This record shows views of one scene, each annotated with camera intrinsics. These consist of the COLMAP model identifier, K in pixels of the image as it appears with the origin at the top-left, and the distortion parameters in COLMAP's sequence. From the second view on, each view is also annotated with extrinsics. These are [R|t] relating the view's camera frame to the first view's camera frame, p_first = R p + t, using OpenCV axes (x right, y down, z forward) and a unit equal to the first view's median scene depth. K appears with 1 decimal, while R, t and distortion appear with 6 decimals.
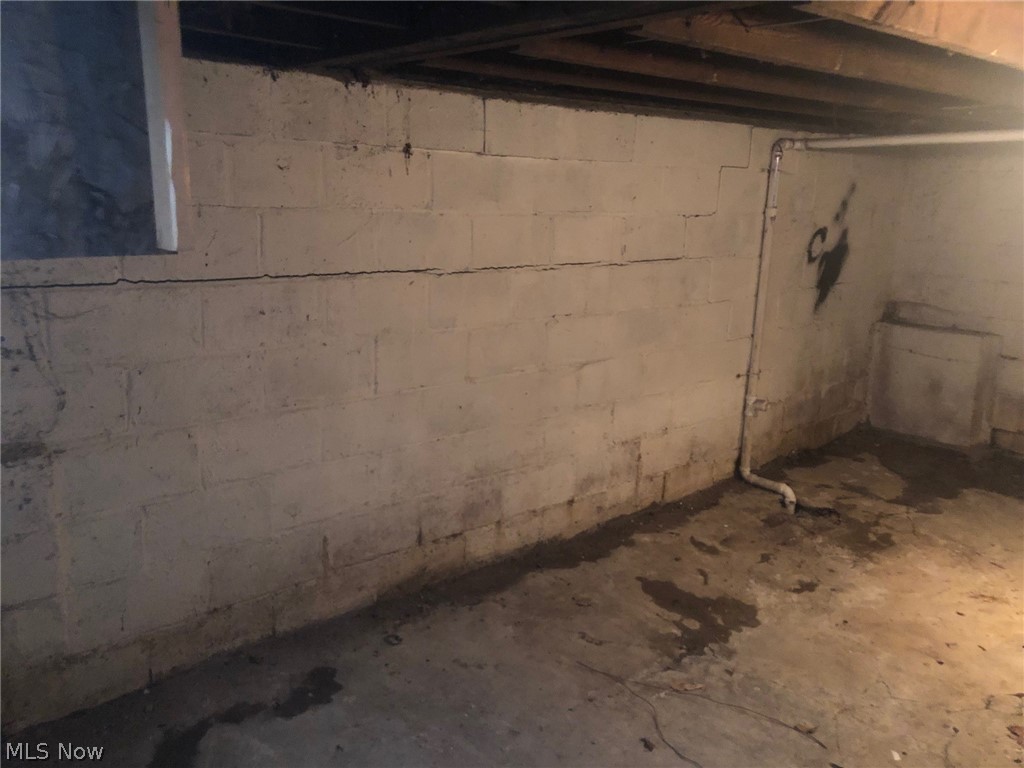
lens RADIAL K [[840.8, 0, 511.8], [0, 840.8, 384.2], [0, 0, 1]] dist [0.019251, -0.020722]
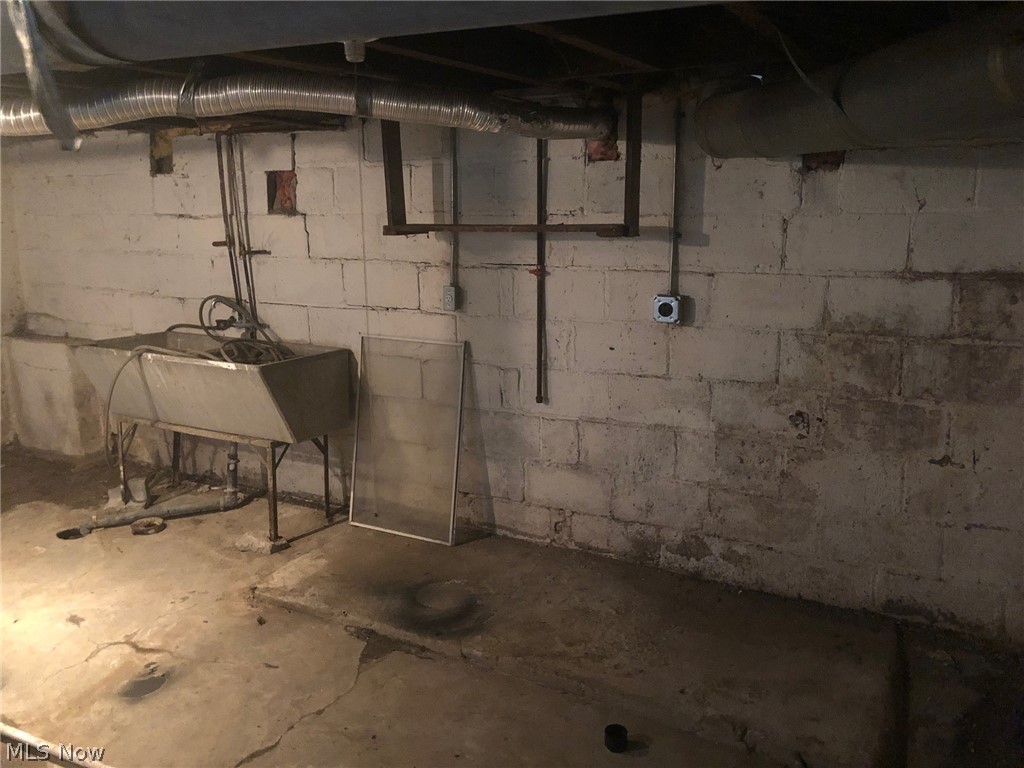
lens RADIAL K [[840.8, 0, 512.1], [0, 840.8, 385.1], [0, 0, 1]] dist [0.019251, -0.020722]
pose [[0.928918, -0.112887, 0.352658, 0.632131], [0.117716, 0.993017, 0.007797, 0.041295], [-0.351075, 0.034271, 0.935720, -0.093477]]
